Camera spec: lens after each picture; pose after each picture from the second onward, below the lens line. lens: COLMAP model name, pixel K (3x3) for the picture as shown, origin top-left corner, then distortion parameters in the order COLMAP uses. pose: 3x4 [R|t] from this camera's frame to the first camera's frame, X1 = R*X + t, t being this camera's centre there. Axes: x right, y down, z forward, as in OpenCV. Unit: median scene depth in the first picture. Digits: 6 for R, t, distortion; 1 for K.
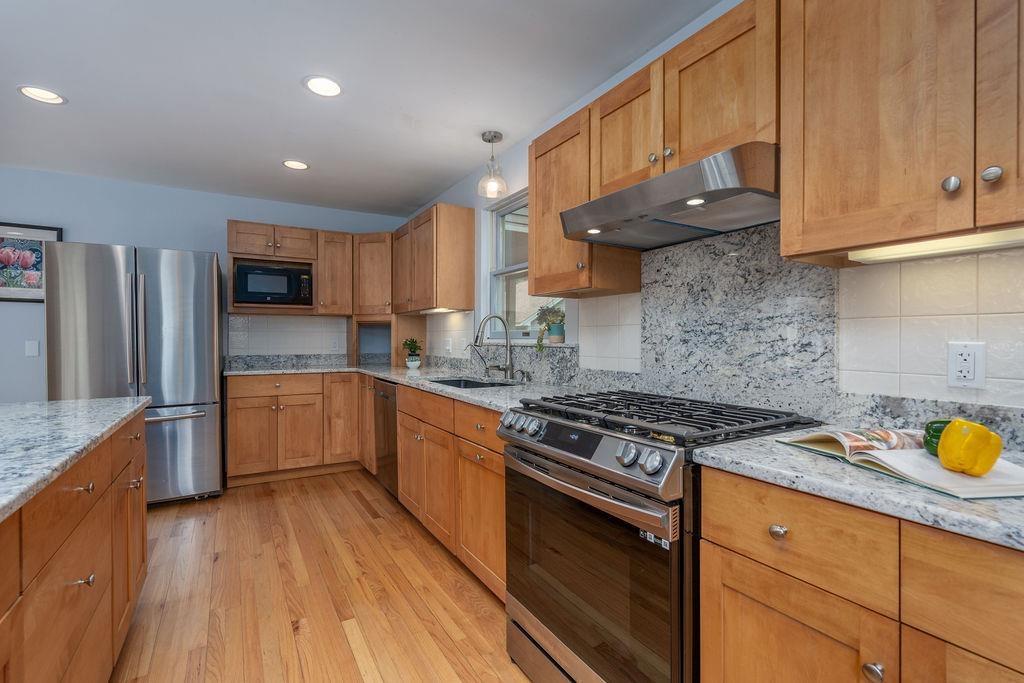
lens RADIAL K [[466.0, 0, 509.5], [0, 466.0, 340.8], [0, 0, 1]] dist [-0.003675, 0.001483]
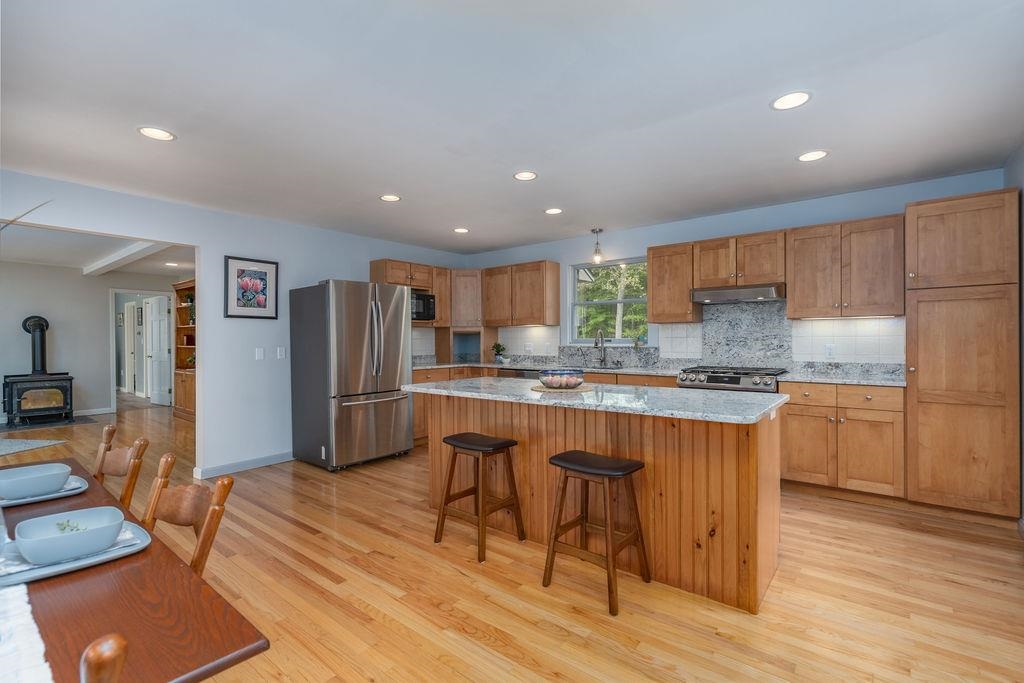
lens RADIAL K [[466.0, 0, 513.9], [0, 466.0, 341.0], [0, 0, 1]] dist [-0.003675, 0.001483]
pose [[0.937510, -0.007776, 0.347871, -1.364424], [0.008374, 0.999965, -0.000215, -0.023946], [-0.347857, 0.003115, 0.937543, -0.800105]]
